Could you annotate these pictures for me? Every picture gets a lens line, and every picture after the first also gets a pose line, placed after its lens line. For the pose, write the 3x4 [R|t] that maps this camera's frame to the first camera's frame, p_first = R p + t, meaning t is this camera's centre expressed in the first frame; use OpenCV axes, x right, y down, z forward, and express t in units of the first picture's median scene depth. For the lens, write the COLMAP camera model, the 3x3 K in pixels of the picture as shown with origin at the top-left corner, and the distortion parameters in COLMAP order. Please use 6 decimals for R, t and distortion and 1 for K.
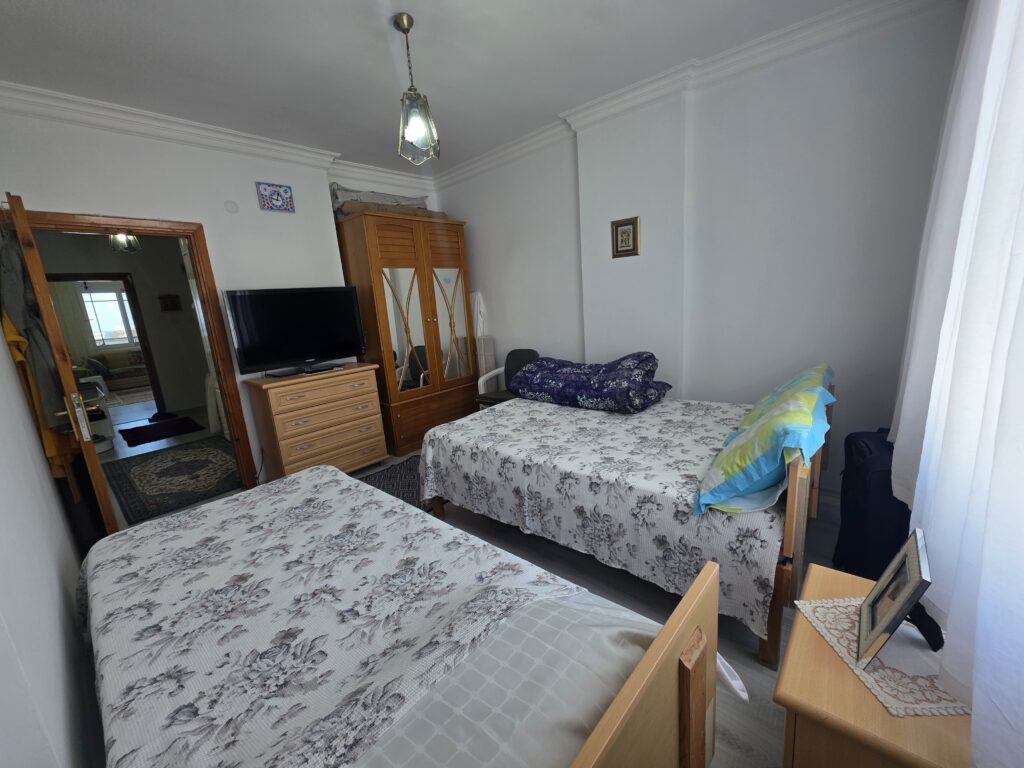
lens RADIAL K [[408.4, 0, 517.0], [0, 408.4, 388.9], [0, 0, 1]] dist [0.003516, -0.000543]
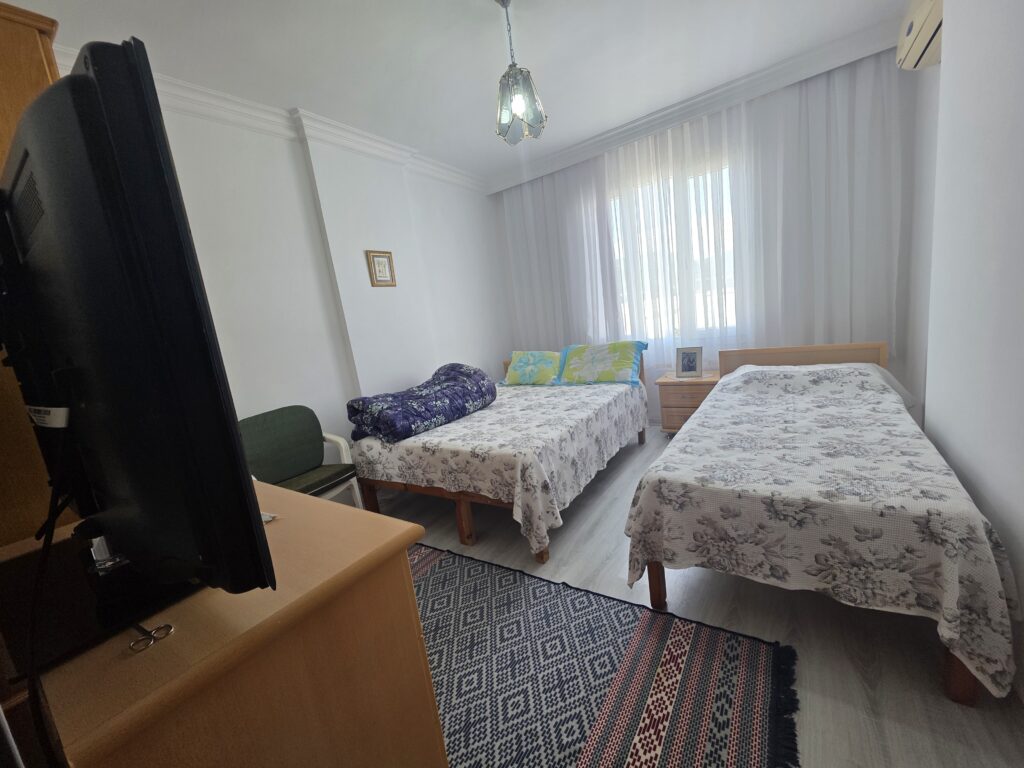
lens RADIAL K [[408.4, 0, 517.0], [0, 408.4, 388.9], [0, 0, 1]] dist [0.003516, -0.000543]
pose [[-0.116193, -0.086346, 0.989466, -0.865092], [0.349033, 0.929126, 0.122068, -0.097286], [-0.929879, 0.359540, -0.077820, 0.911488]]
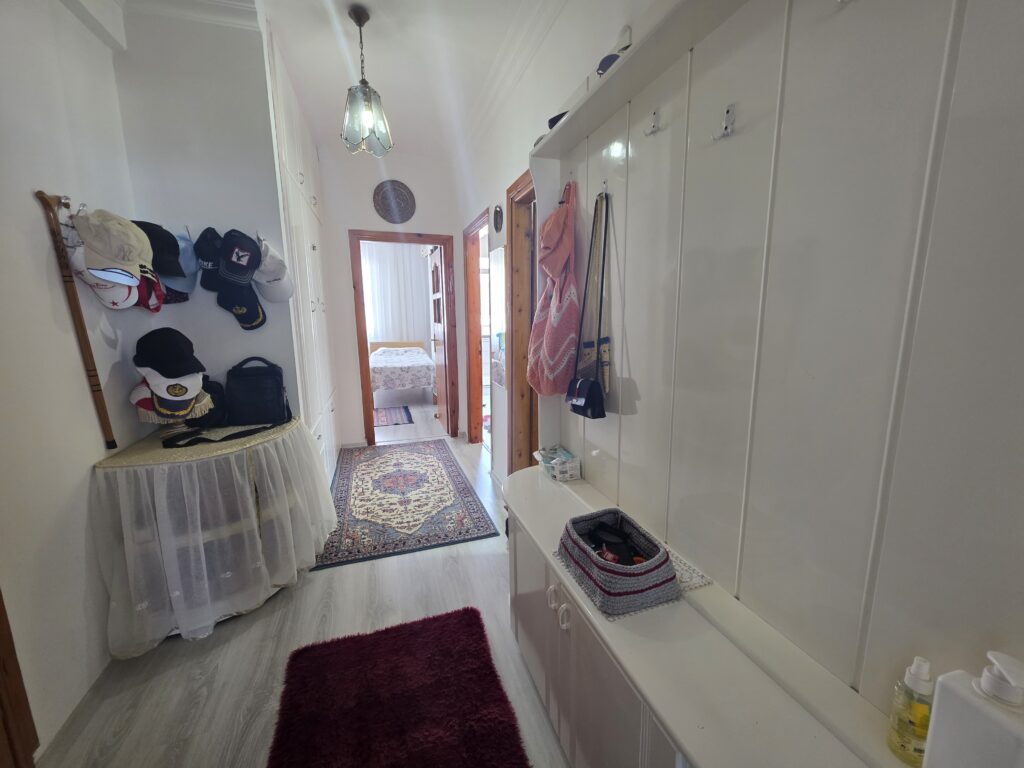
lens RADIAL K [[408.4, 0, 517.0], [0, 408.4, 388.9], [0, 0, 1]] dist [0.003516, -0.000543]
pose [[-0.862259, -0.014785, 0.506252, -1.935050], [0.176965, 0.927776, 0.328505, -0.275680], [-0.474546, 0.372845, -0.797366, 2.002906]]
